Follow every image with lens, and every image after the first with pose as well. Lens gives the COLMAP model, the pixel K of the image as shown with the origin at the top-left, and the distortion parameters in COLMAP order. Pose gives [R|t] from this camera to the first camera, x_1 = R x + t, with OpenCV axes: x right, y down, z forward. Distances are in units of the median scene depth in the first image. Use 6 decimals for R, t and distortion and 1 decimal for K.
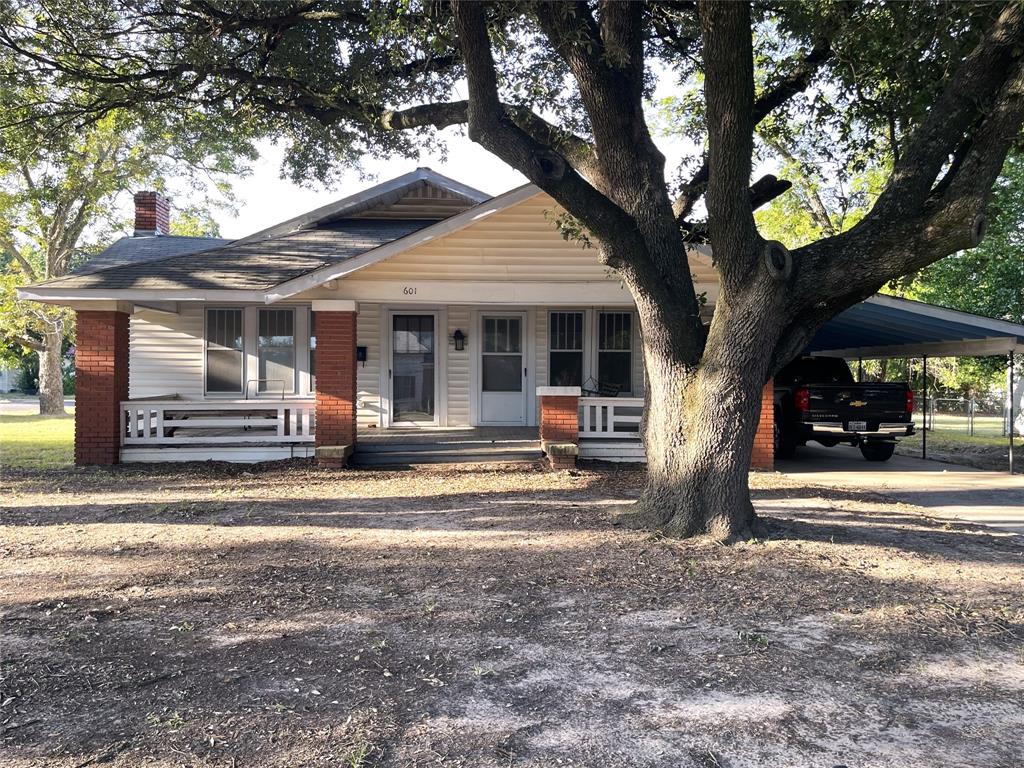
lens RADIAL K [[841.0, 0, 512.0], [0, 841.0, 384.0], [0, 0, 1]] dist [0.089328, -0.000178]
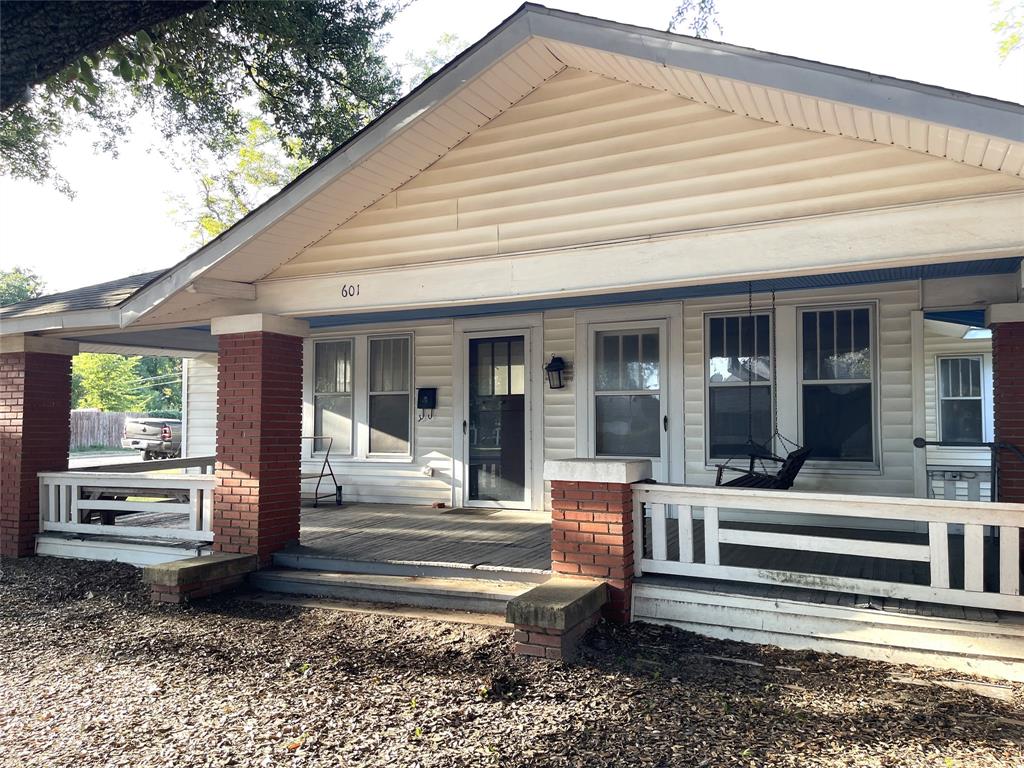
lens RADIAL K [[768.4, 0, 515.2], [0, 768.4, 385.0], [0, 0, 1]] dist [0.068350, -0.084435]
pose [[0.867105, -0.030244, -0.497207, 0.215701], [0.008490, 0.998907, -0.045956, -0.018872], [0.498054, 0.035628, 0.866414, 0.545587]]
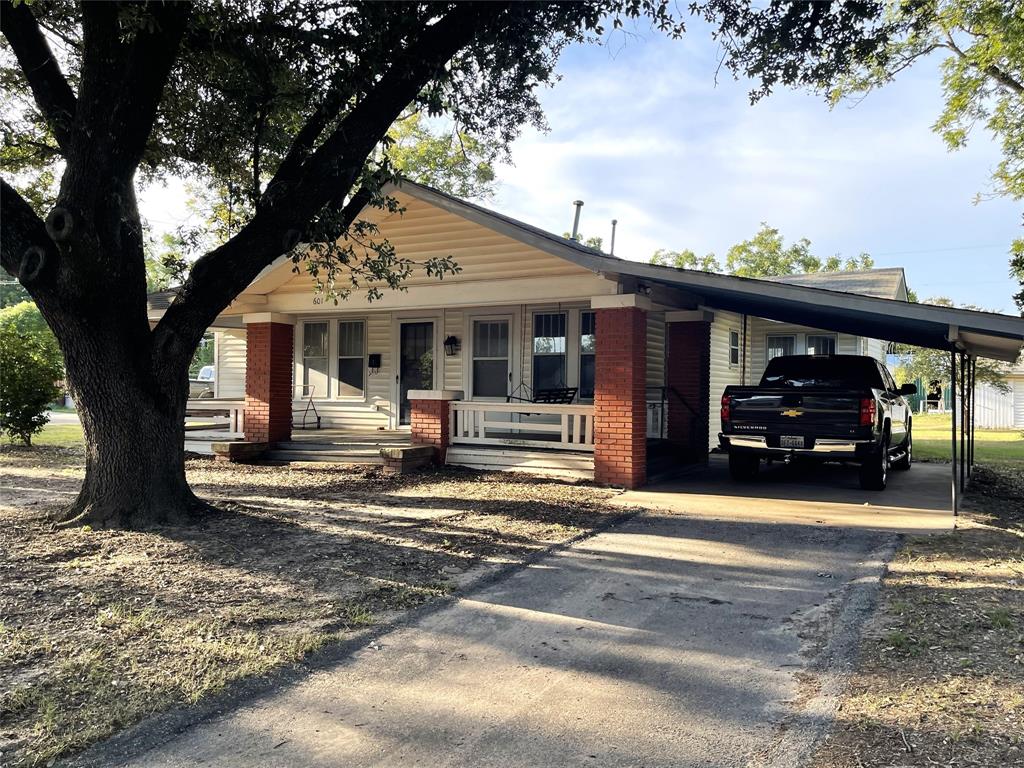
lens RADIAL K [[877.0, 0, 512.0], [0, 877.0, 384.0], [0, 0, 1]] dist [0.103771, -0.000692]
pose [[0.845968, -0.002774, -0.533226, 0.623938], [-0.004537, 0.999913, -0.012399, 0.007353], [0.533214, 0.012908, 0.845882, 0.165458]]
